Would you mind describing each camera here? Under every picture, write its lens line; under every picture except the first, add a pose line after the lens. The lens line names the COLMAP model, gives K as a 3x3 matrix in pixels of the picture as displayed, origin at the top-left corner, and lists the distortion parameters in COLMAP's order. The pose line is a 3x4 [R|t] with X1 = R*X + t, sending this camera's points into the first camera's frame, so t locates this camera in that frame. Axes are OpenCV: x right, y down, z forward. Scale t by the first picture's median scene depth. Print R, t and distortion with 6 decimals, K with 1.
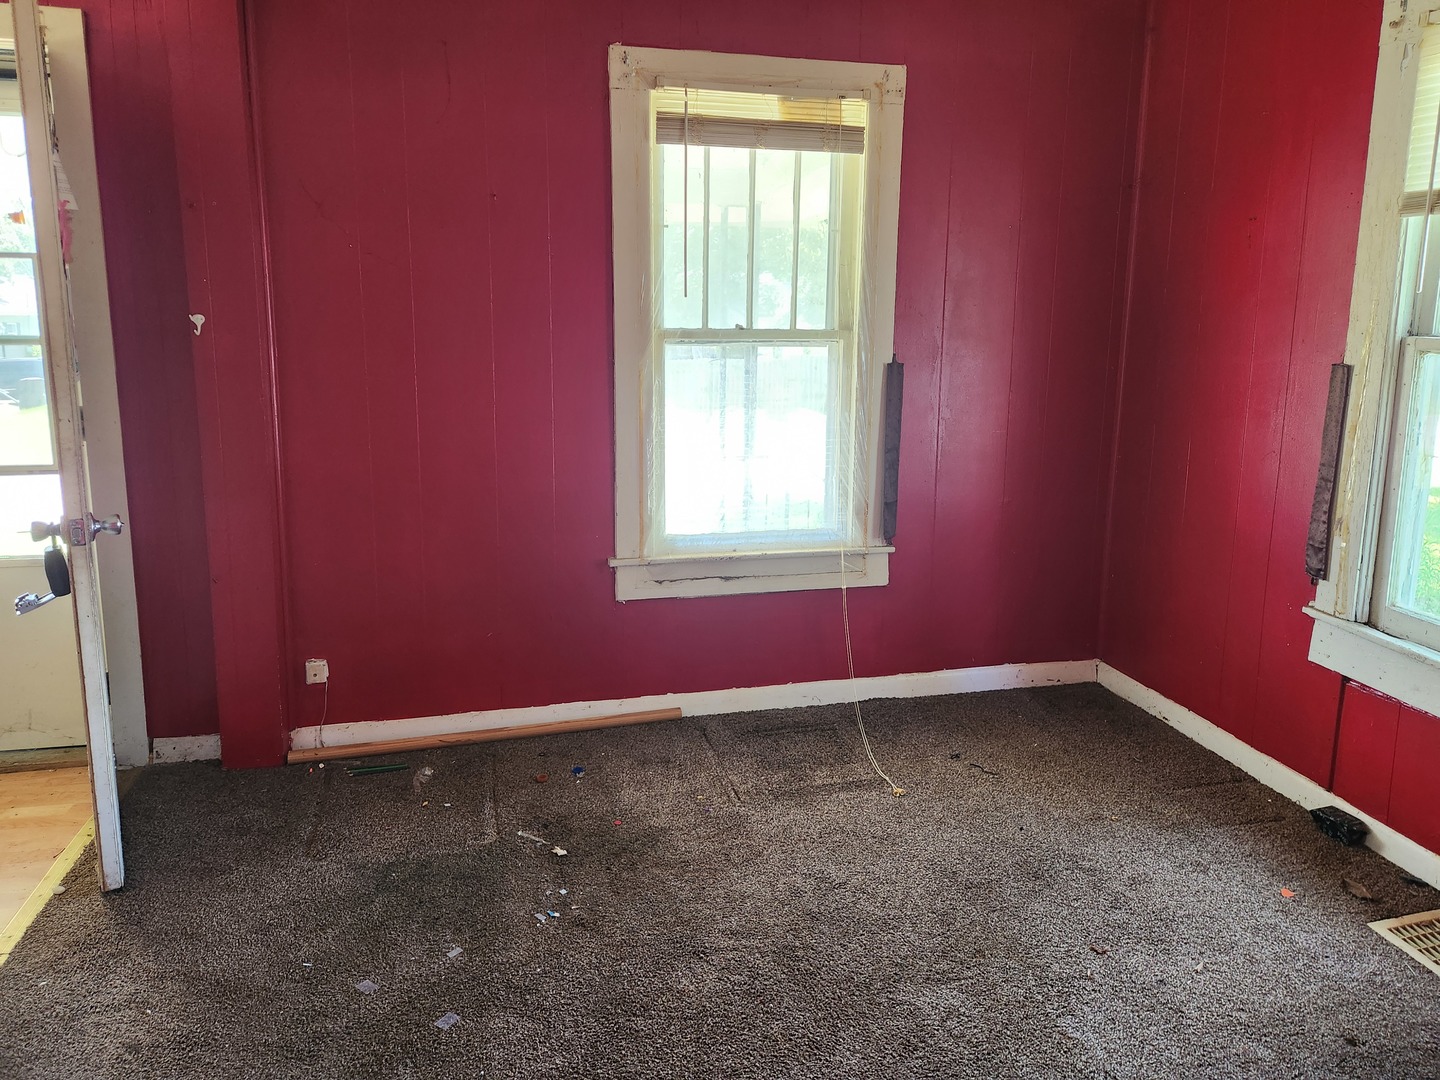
lens RADIAL K [[967.6, 0, 720.5], [0, 967.6, 482.0], [0, 0, 1]] dist [0.081268, -0.071320]
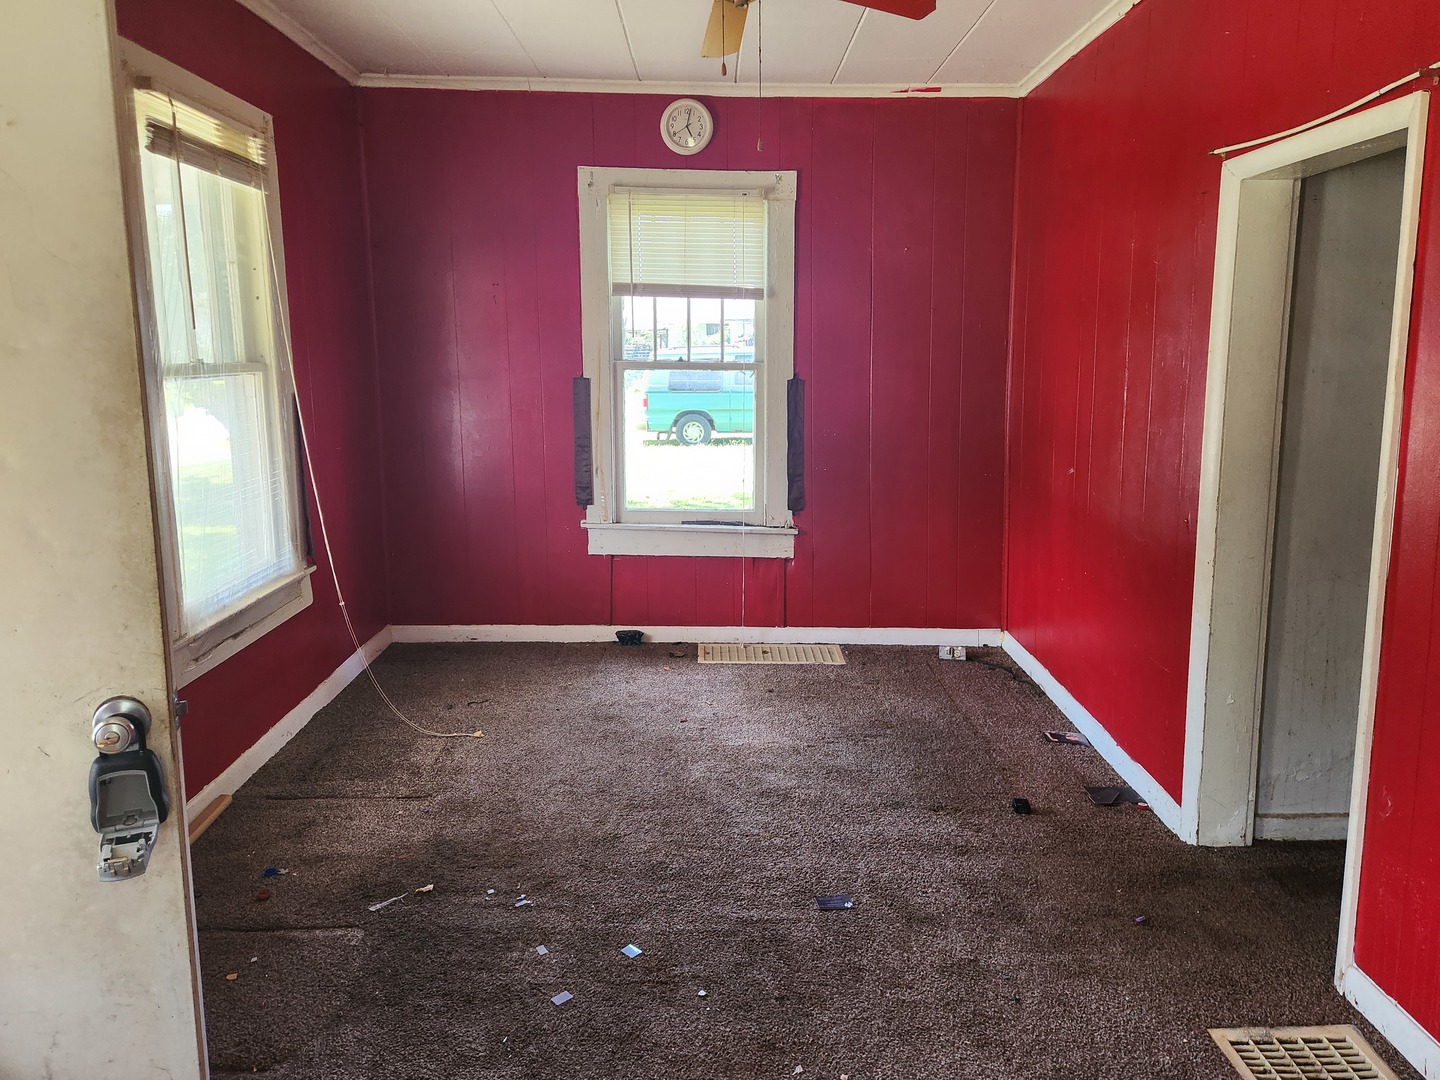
lens RADIAL K [[967.6, 0, 717.7], [0, 967.6, 490.0], [0, 0, 1]] dist [0.081268, -0.071320]
pose [[0.218812, -0.152531, 0.963771, -0.924158], [0.163425, 0.979484, 0.117914, -0.084871], [-0.961984, 0.131703, 0.239251, 0.384480]]
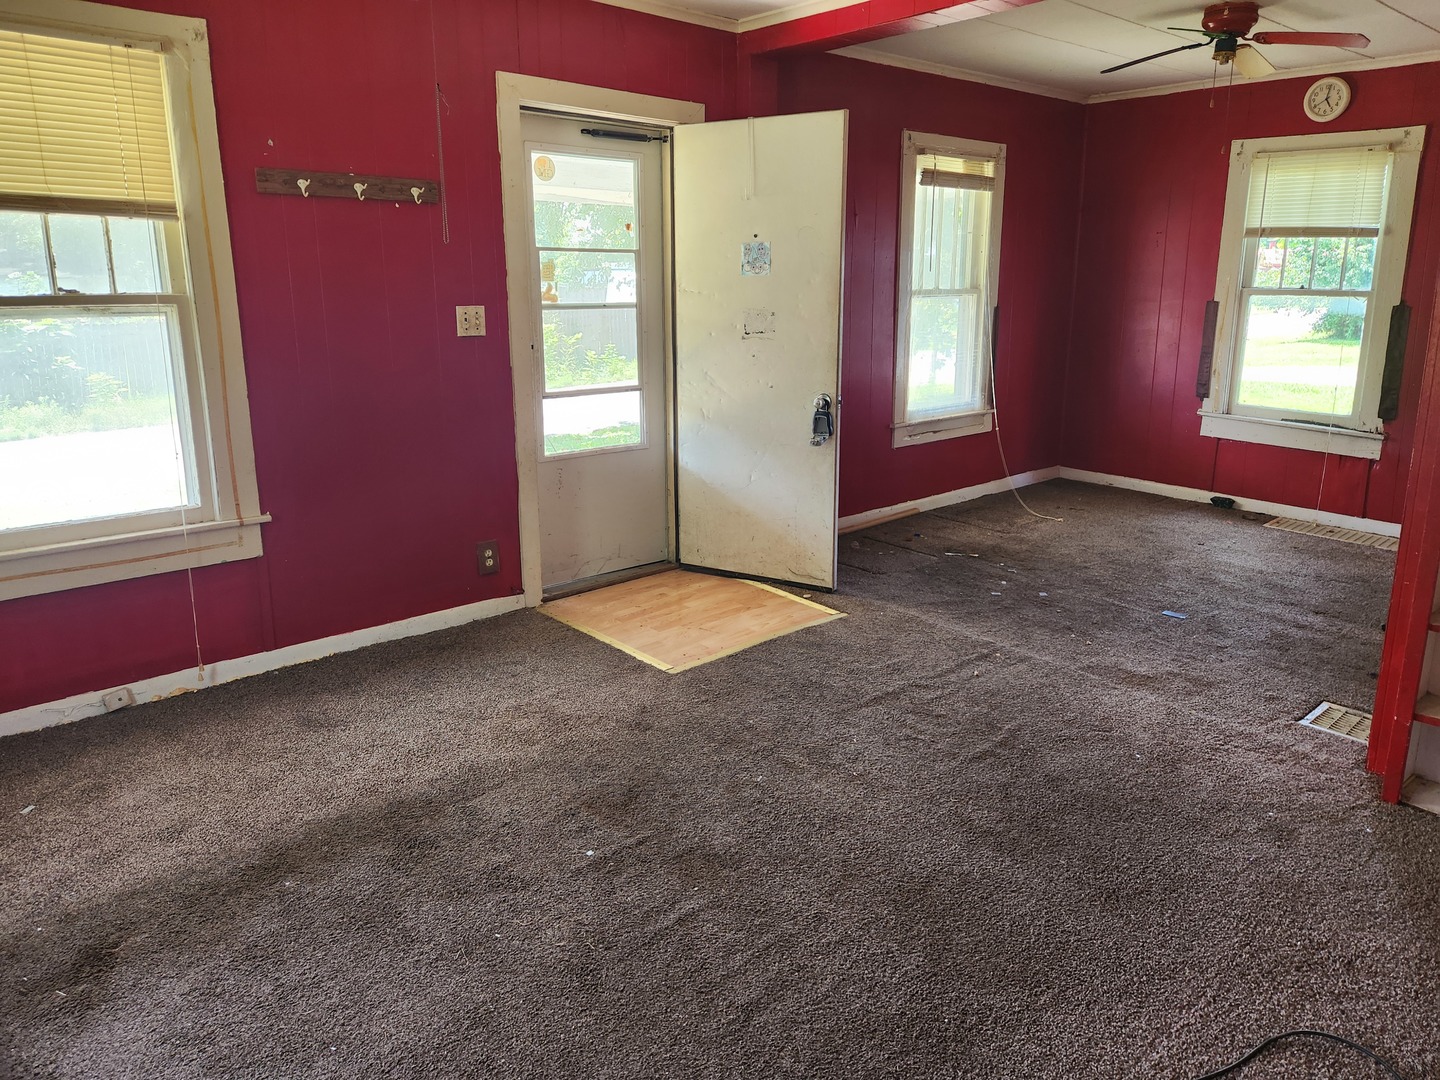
lens RADIAL K [[967.6, 0, 736.1], [0, 967.6, 488.3], [0, 0, 1]] dist [0.081268, -0.071320]
pose [[0.882109, -0.107871, 0.458529, -1.366844], [0.083695, 0.993829, 0.072791, 0.050426], [-0.463551, -0.025833, 0.885694, -0.485970]]
